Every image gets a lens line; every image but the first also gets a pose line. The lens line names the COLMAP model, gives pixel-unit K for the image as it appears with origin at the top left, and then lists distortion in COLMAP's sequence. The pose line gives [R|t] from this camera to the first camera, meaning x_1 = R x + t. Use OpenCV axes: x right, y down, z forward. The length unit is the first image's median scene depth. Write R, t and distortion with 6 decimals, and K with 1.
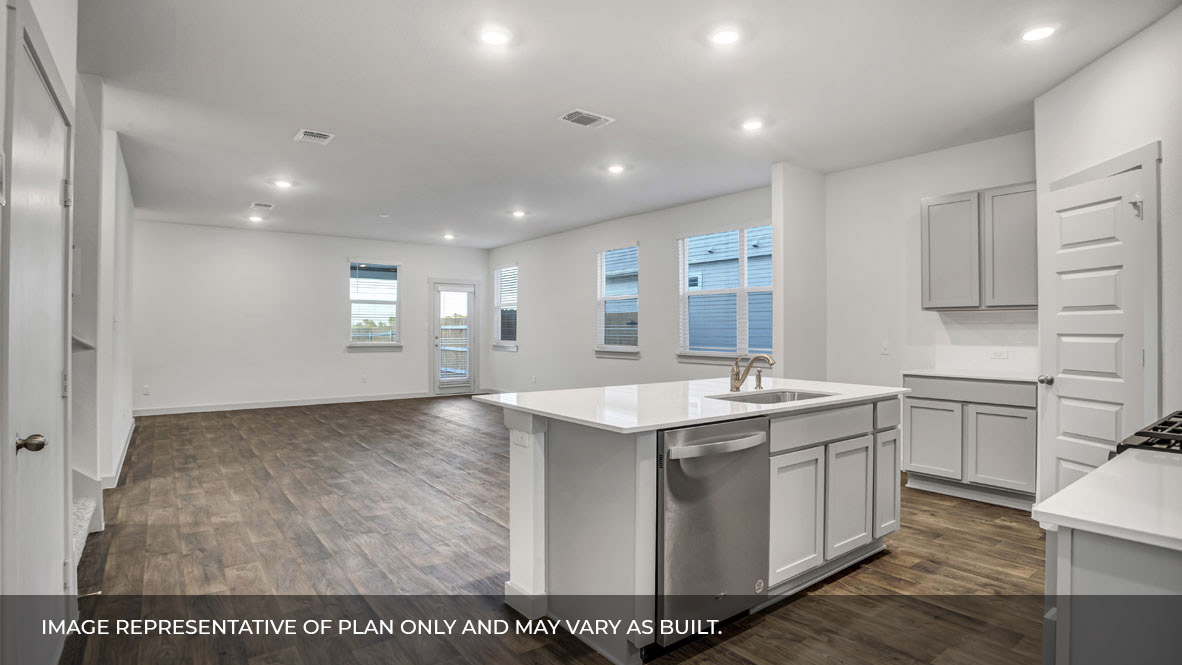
lens RADIAL K [[568.8, 0, 591.0], [0, 568.8, 332.5], [0, 0, 1]] dist [-0.062479, 0.000151]
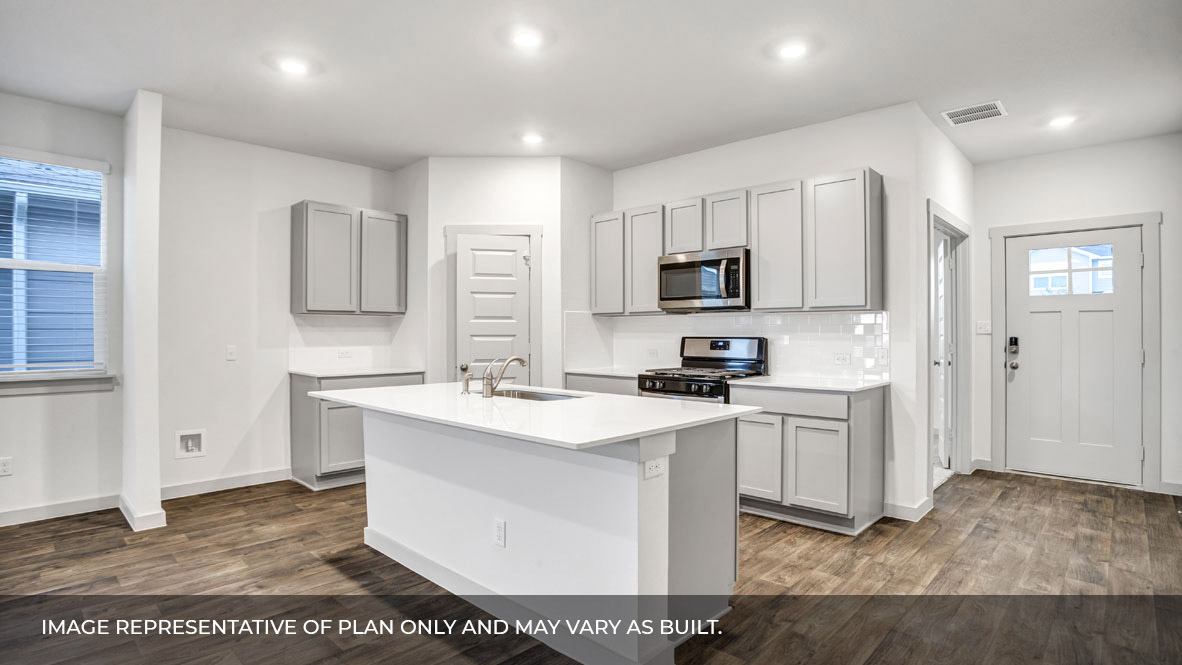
lens RADIAL K [[586.4, 0, 591.0], [0, 586.4, 332.5], [0, 0, 1]] dist [-0.034449, 0.000663]
pose [[-0.160067, -0.004594, 0.987095, -0.813506], [0.002615, 0.999984, 0.005078, -0.012309], [-0.987103, 0.003394, -0.160052, 1.053270]]
